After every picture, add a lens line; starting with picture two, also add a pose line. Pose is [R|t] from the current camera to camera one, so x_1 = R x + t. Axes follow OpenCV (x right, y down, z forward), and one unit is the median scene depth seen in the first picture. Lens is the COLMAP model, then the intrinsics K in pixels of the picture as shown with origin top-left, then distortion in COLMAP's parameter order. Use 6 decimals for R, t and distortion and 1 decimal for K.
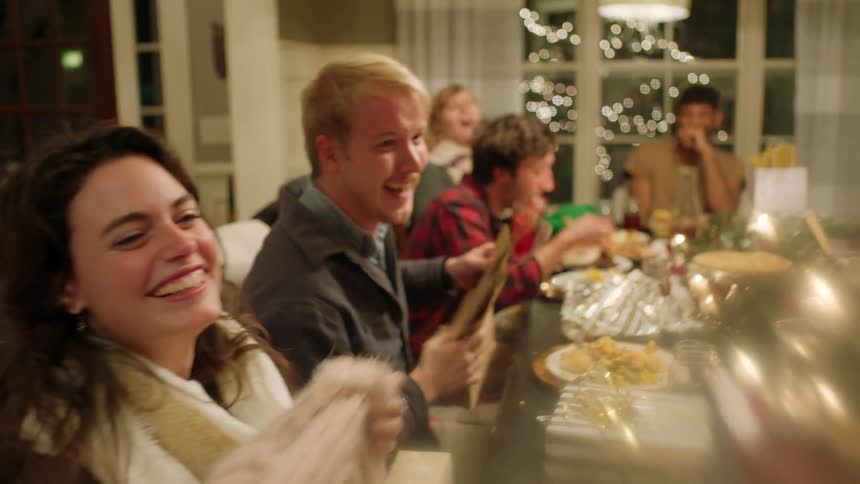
lens RADIAL K [[833.9, 0, 430.0], [0, 833.9, 242.0], [0, 0, 1]] dist [-0.115060, 0.175747]
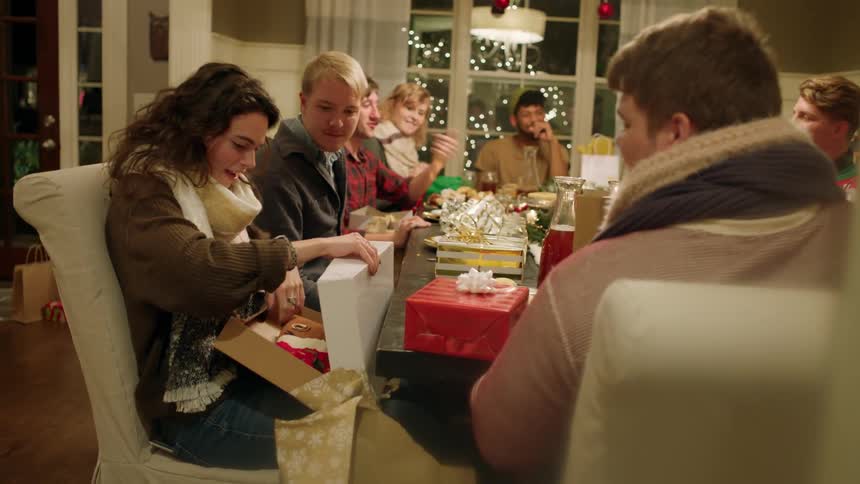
lens RADIAL K [[833.9, 0, 430.0], [0, 833.9, 242.0], [0, 0, 1]] dist [-0.115060, 0.175747]
pose [[0.985457, 0.039672, 0.165227, -0.052595], [-0.036069, 0.999043, -0.024752, 0.080905], [-0.166050, 0.018433, 0.985945, -0.236710]]
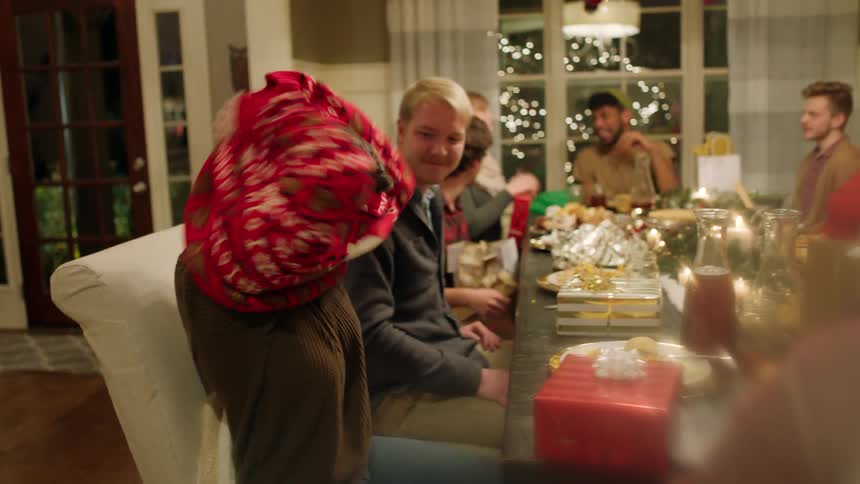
lens RADIAL K [[833.9, 0, 430.0], [0, 833.9, 242.0], [0, 0, 1]] dist [-0.115060, 0.175747]
pose [[0.998471, -0.028933, 0.047105, -0.050110], [0.030175, 0.999210, -0.025862, 0.048189], [-0.046320, 0.027244, 0.998555, -0.162624]]
